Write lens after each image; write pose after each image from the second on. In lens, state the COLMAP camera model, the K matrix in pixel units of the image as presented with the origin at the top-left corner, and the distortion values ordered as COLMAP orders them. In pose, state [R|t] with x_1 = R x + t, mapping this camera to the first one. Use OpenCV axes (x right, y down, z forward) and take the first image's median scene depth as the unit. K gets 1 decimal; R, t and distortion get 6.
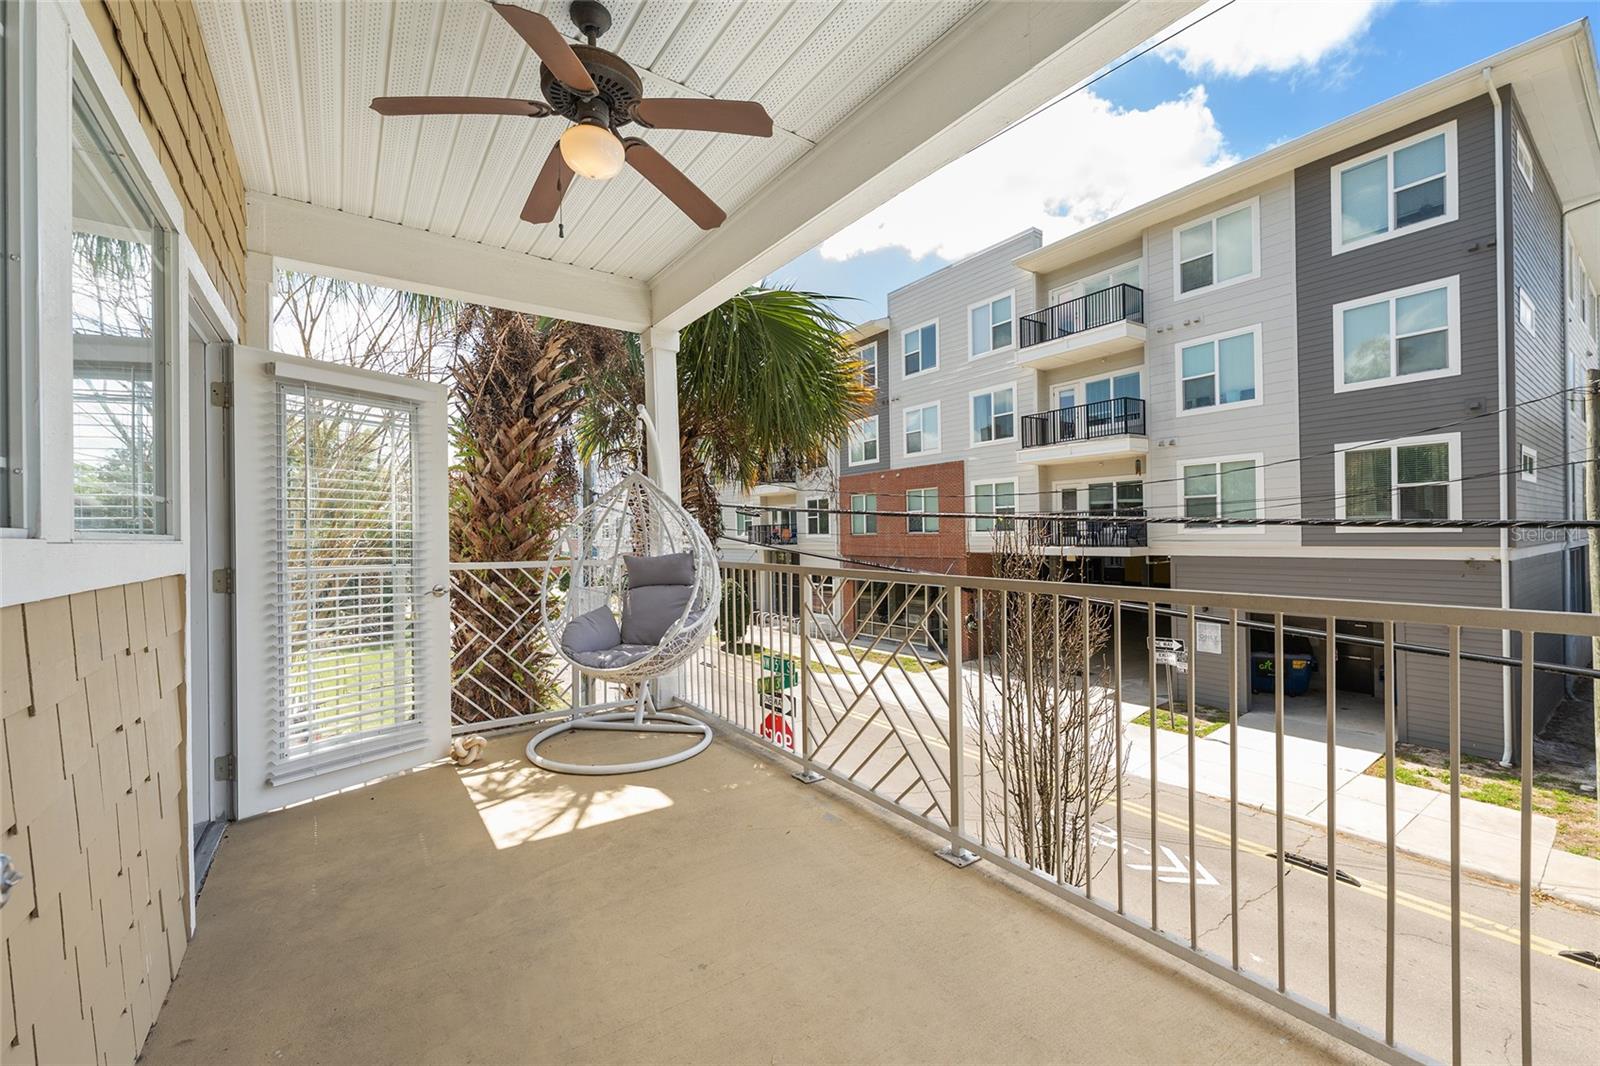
lens RADIAL K [[630.9, 0, 803.7], [0, 630.9, 536.2], [0, 0, 1]] dist [0.000009, 0.000251]
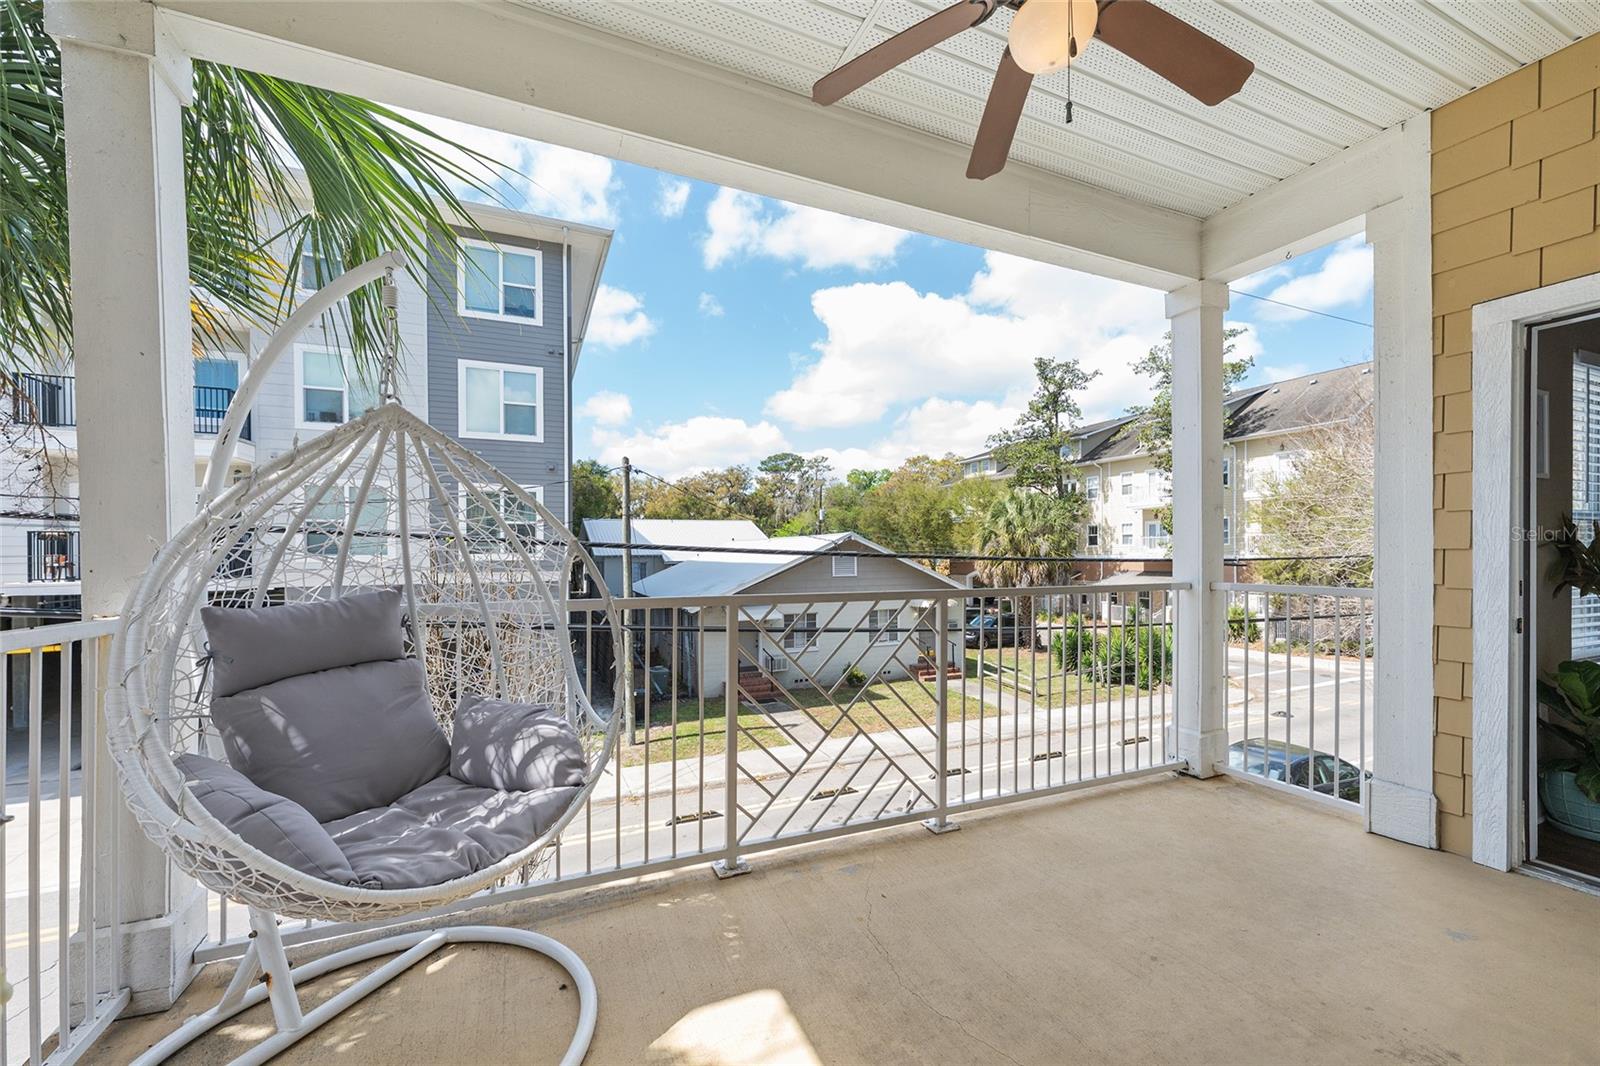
lens RADIAL K [[644.2, 0, 802.6], [0, 644.2, 557.2], [0, 0, 1]] dist [0.001497, 0.000248]
pose [[0.209477, 0.006959, 0.977789, -0.599608], [0.005907, 0.999947, -0.008382, 0.006140], [-0.977796, 0.007532, 0.209425, 0.598791]]
